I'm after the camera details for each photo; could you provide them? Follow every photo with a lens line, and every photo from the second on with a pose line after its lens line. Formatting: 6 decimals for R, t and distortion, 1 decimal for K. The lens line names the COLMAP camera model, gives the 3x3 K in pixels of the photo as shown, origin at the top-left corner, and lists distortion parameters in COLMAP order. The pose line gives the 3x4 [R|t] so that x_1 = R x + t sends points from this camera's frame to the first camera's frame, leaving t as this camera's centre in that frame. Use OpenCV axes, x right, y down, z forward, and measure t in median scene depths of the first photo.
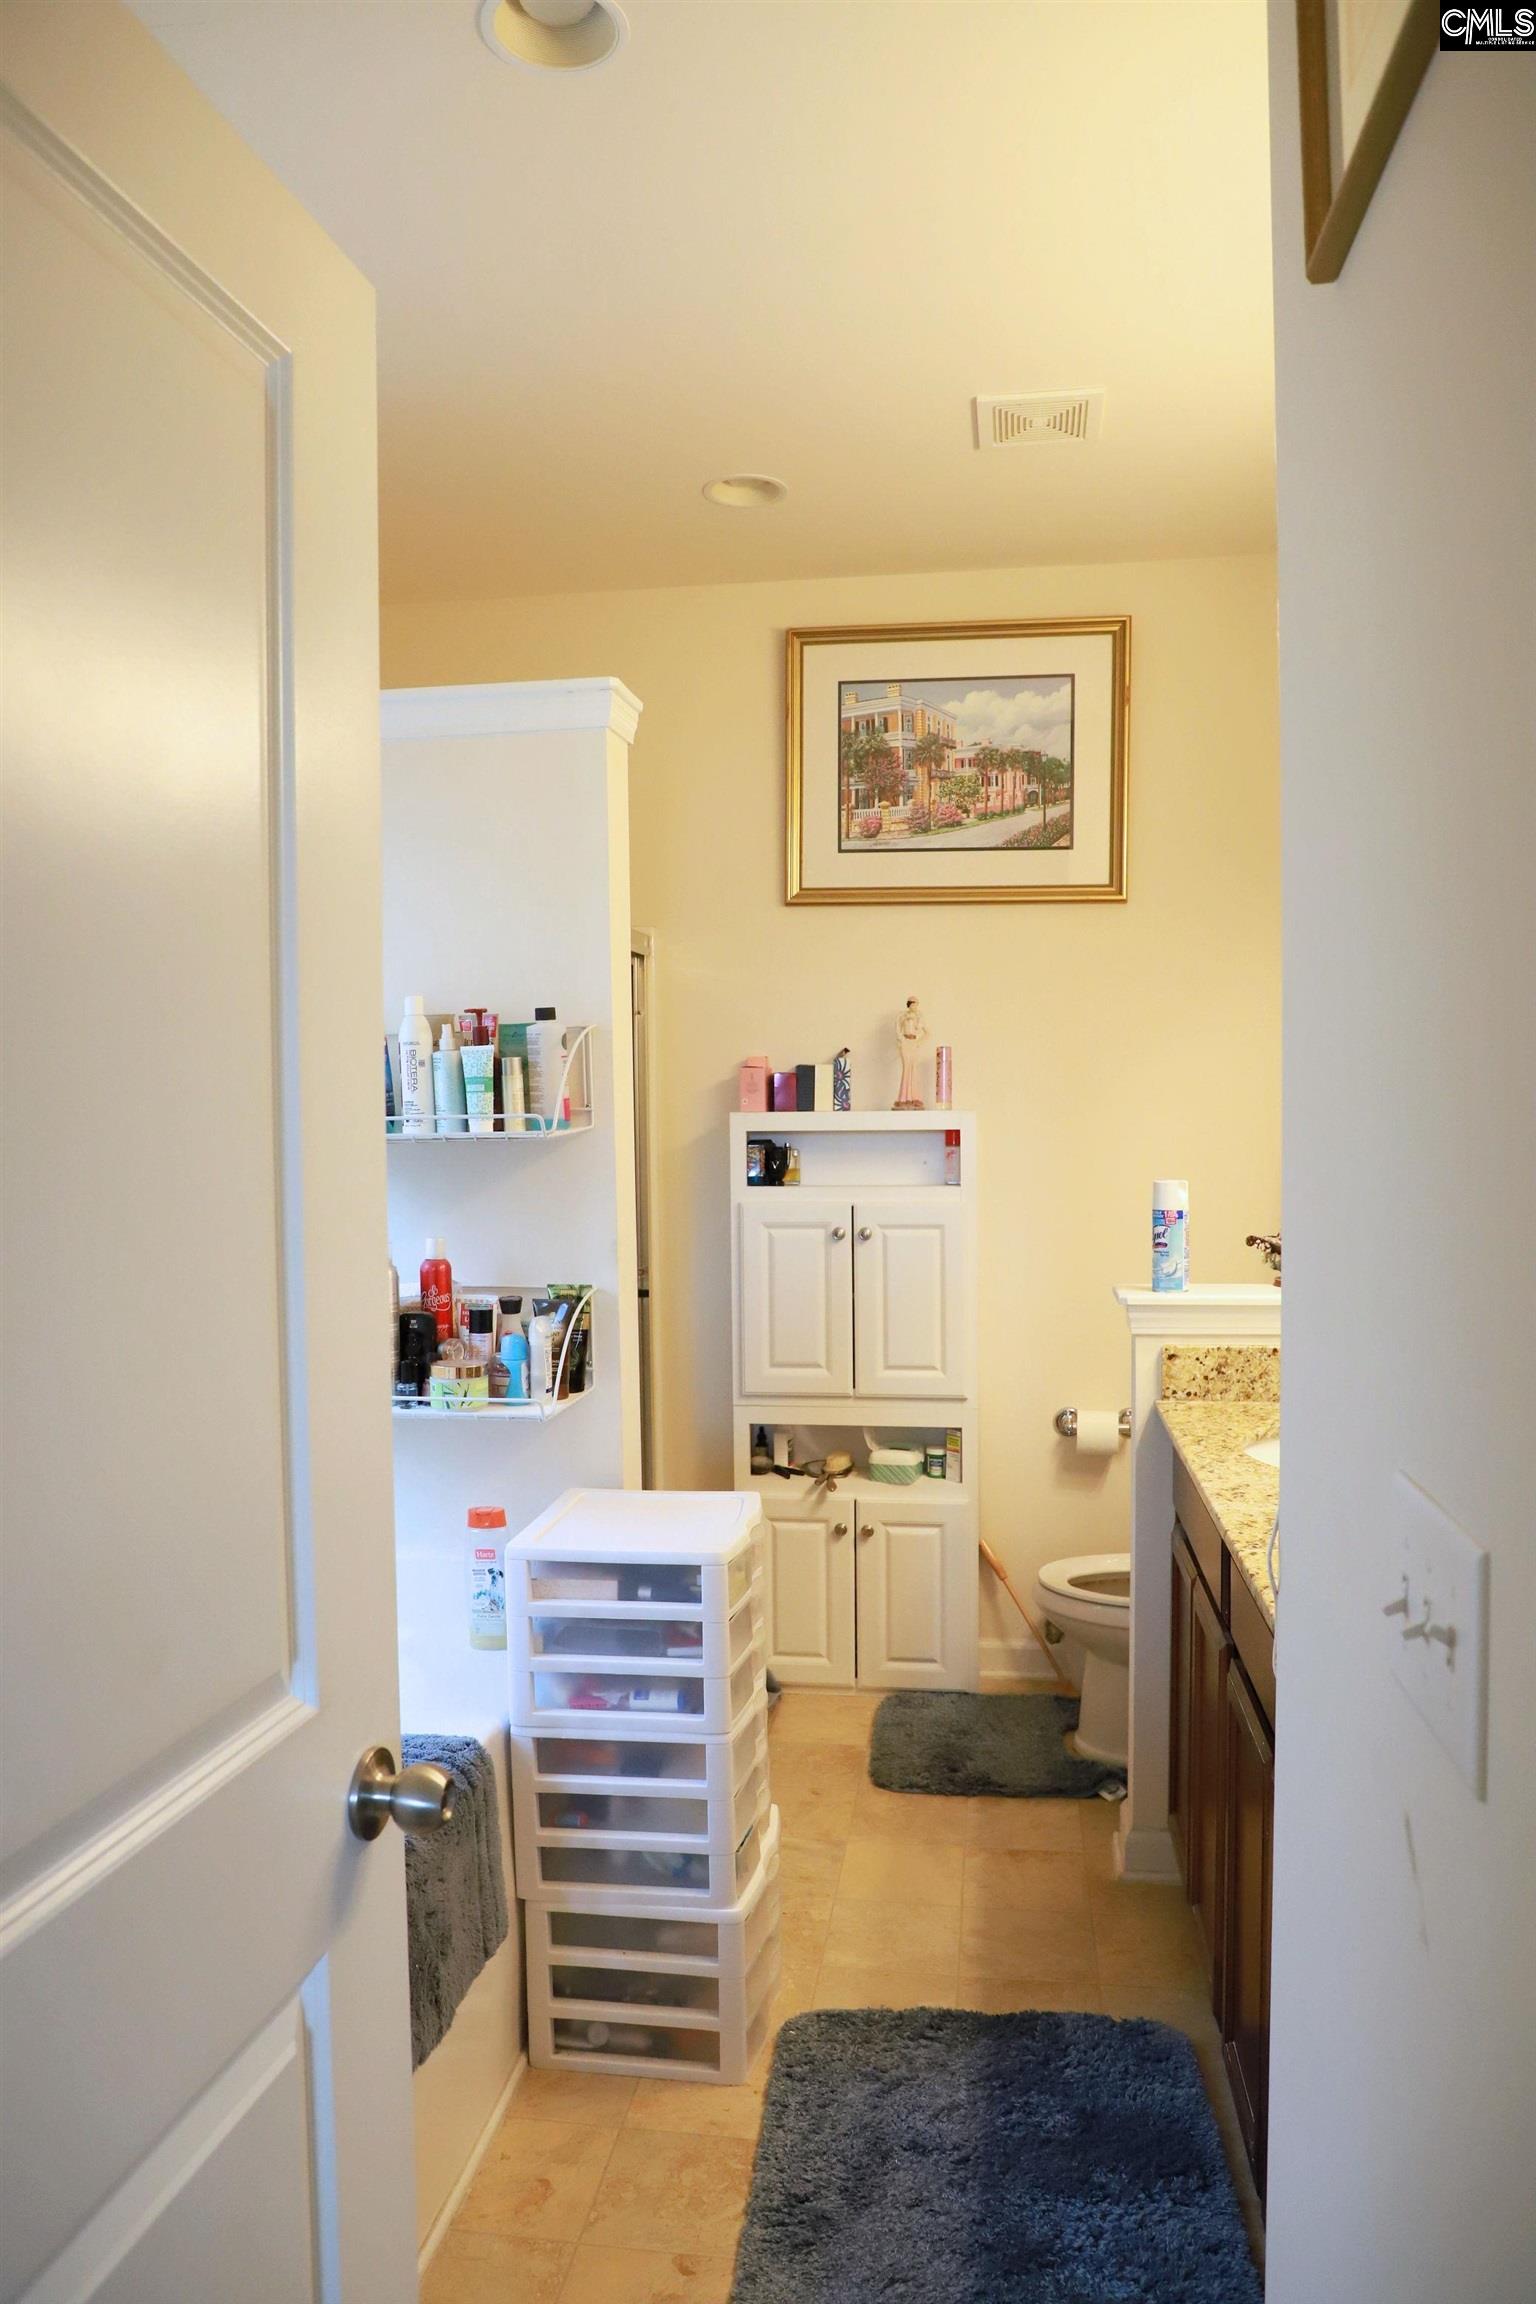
lens RADIAL K [[1592.5, 0, 779.1], [0, 1592.5, 1148.3], [0, 0, 1]] dist [-0.063527, 0.021525]
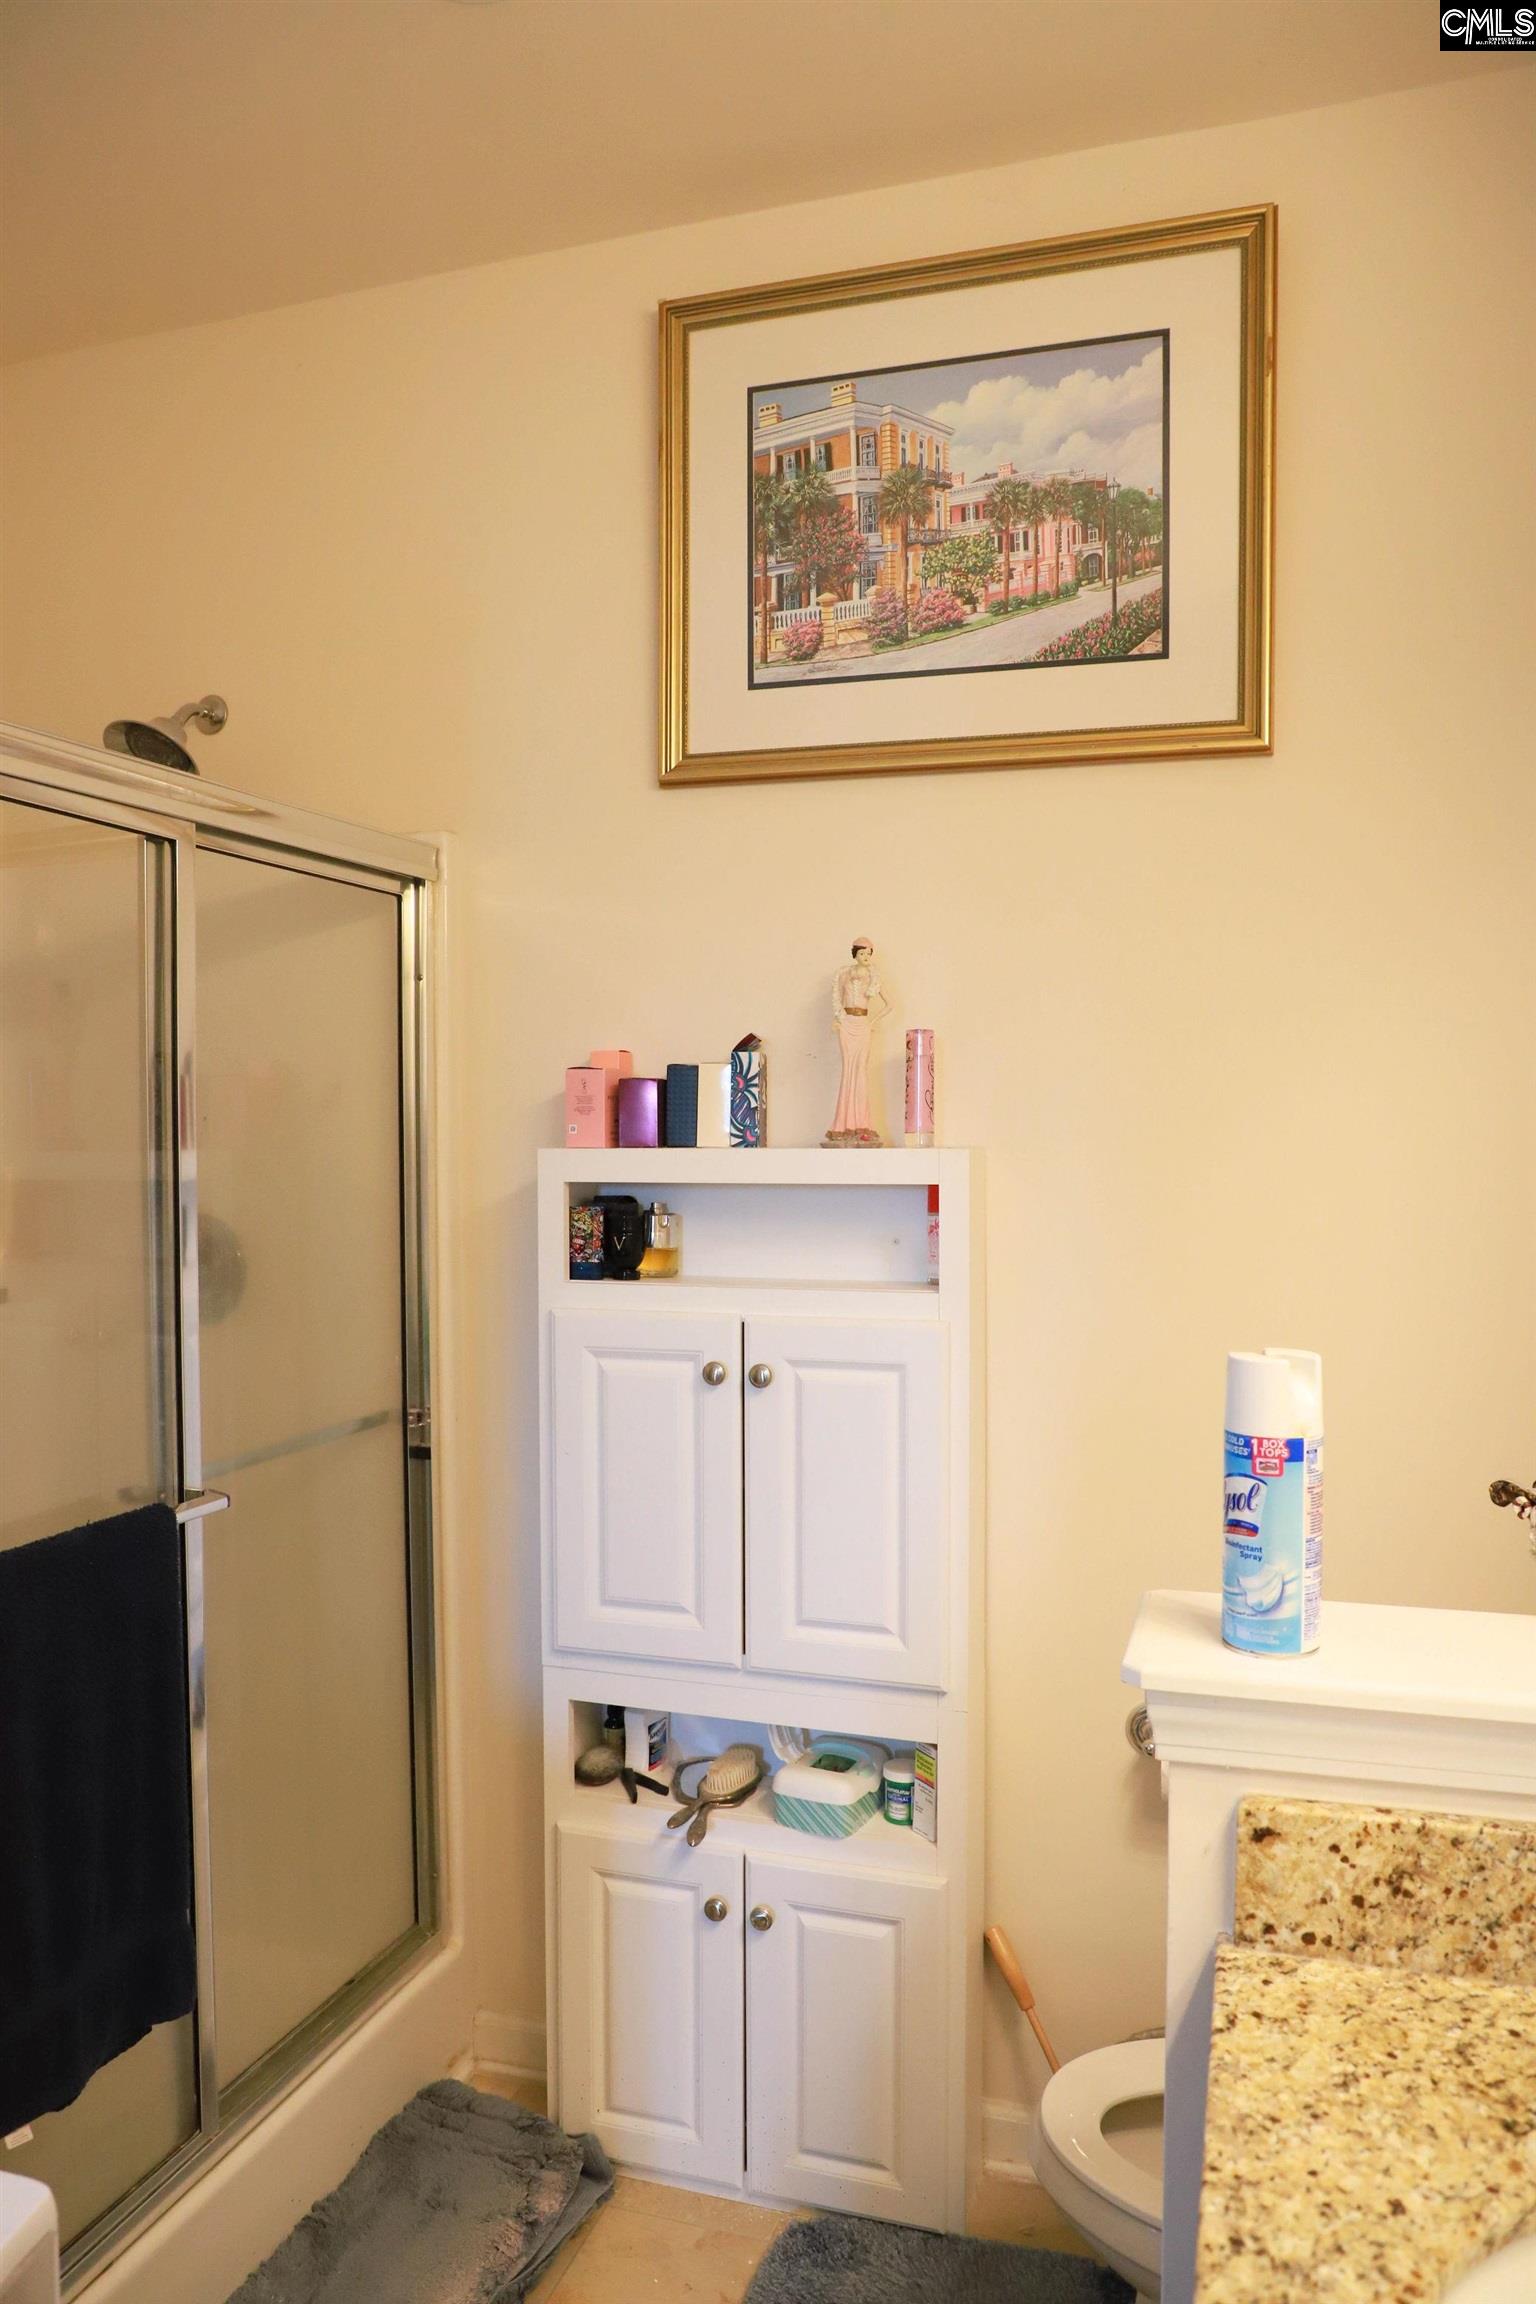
lens RADIAL K [[1592.5, 0, 758.0], [0, 1592.5, 1152.7], [0, 0, 1]] dist [-0.063527, 0.021525]
pose [[0.984659, 0.008850, -0.174263, 0.143780], [-0.010346, 0.999917, -0.007679, -0.017509], [0.174181, 0.009365, 0.984669, 0.458464]]
